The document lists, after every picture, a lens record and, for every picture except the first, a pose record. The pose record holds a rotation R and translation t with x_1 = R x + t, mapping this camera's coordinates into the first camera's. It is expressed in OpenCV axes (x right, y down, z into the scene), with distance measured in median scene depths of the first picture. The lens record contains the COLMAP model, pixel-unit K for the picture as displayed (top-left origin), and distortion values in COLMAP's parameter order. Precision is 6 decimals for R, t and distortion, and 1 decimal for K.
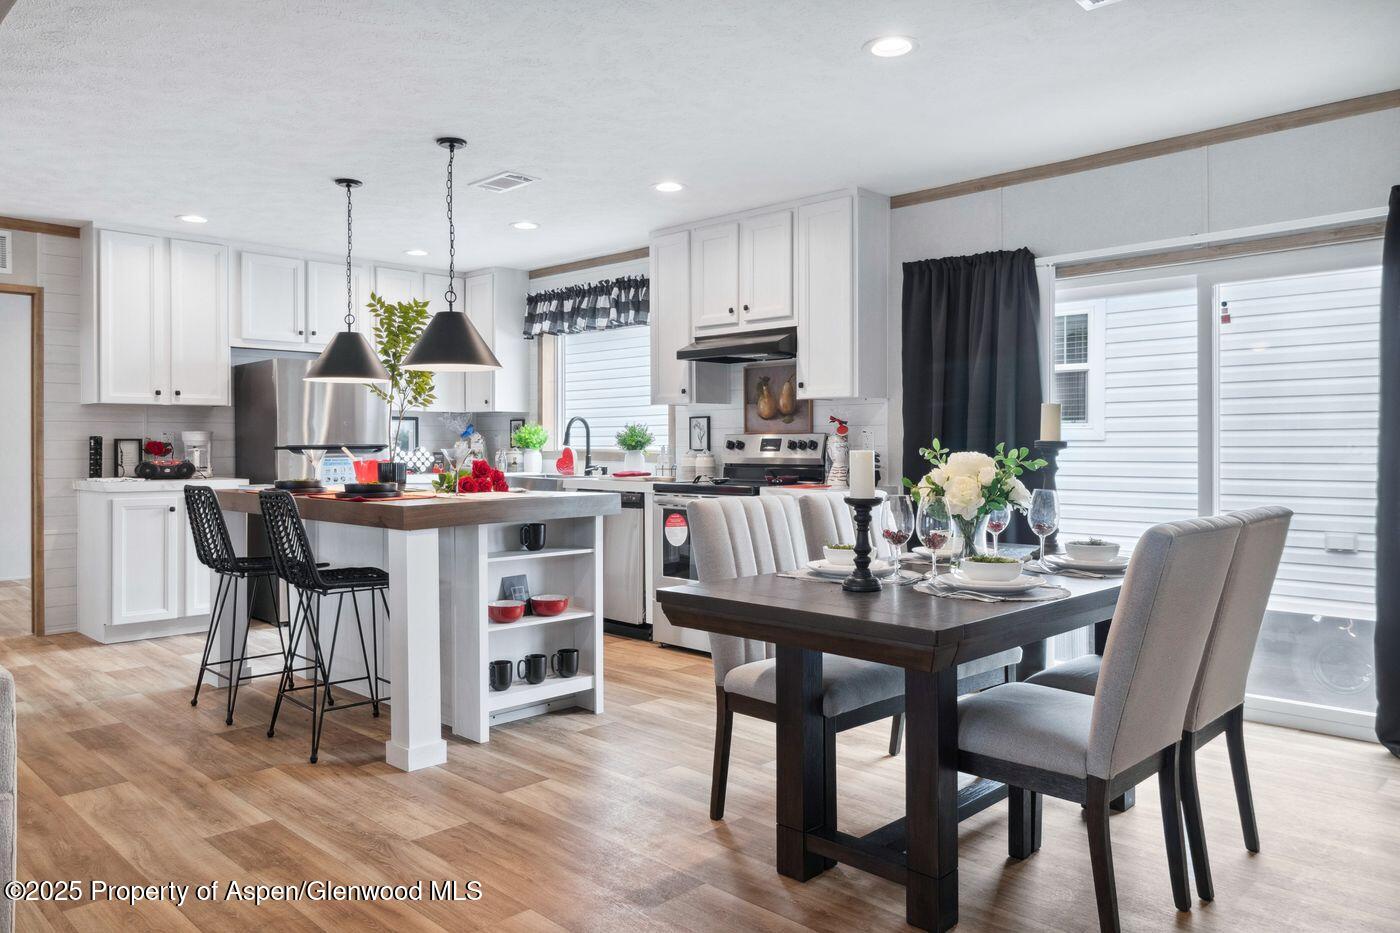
lens RADIAL K [[945.6, 0, 708.7], [0, 945.6, 455.6], [0, 0, 1]] dist [0.016820, -0.016765]
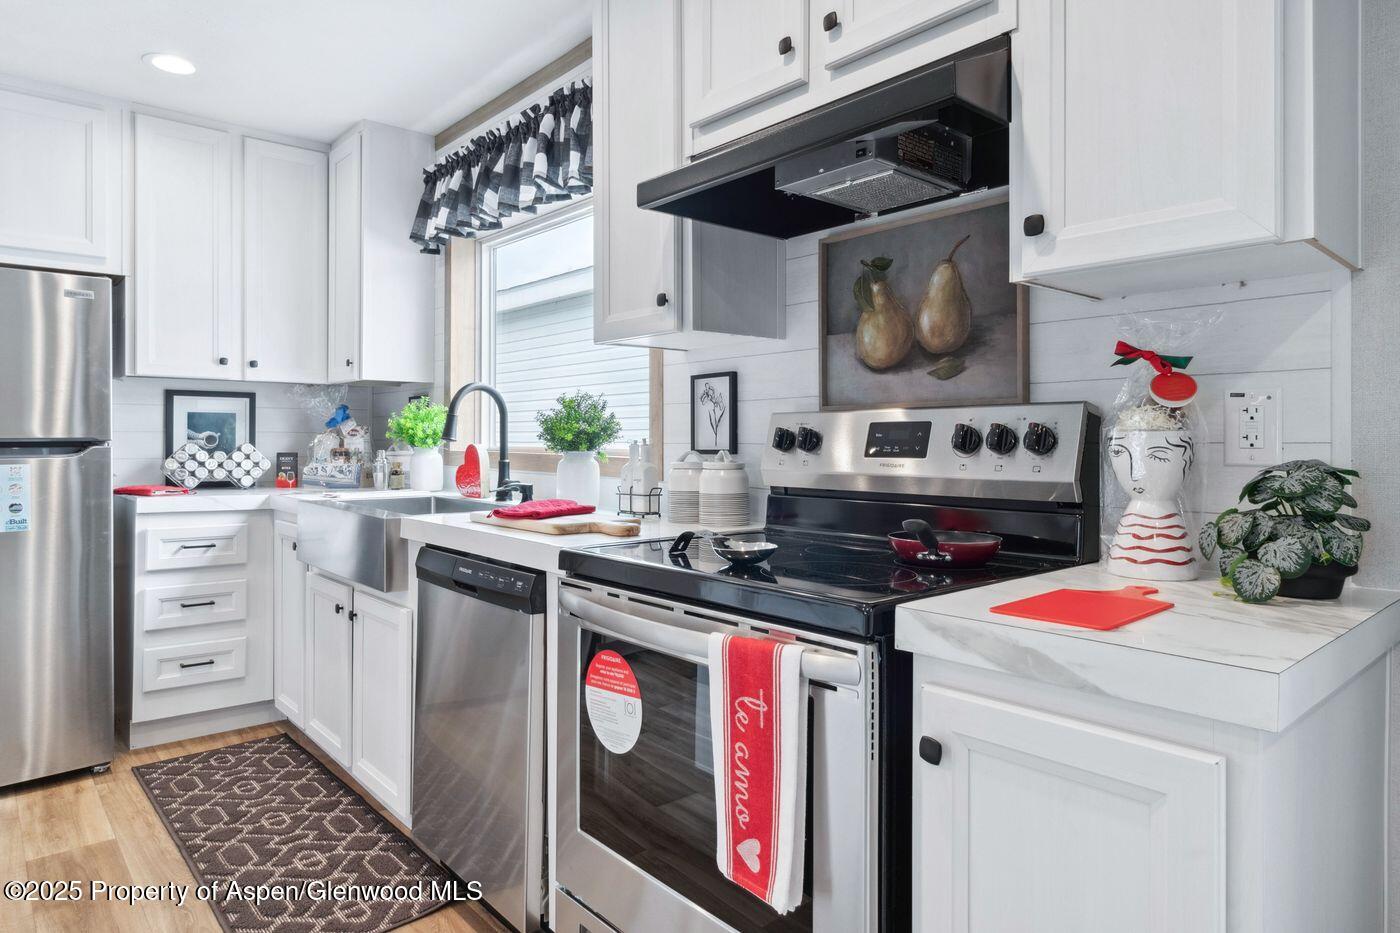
lens RADIAL K [[835.9, 0, 702.8], [0, 835.9, 443.5], [0, 0, 1]] dist [-0.000598, 0.003782]
pose [[0.996082, 0.002347, -0.088404, 0.020199], [-0.003178, 0.999952, -0.009257, -0.006599], [0.088378, 0.009502, 0.996042, 0.665750]]
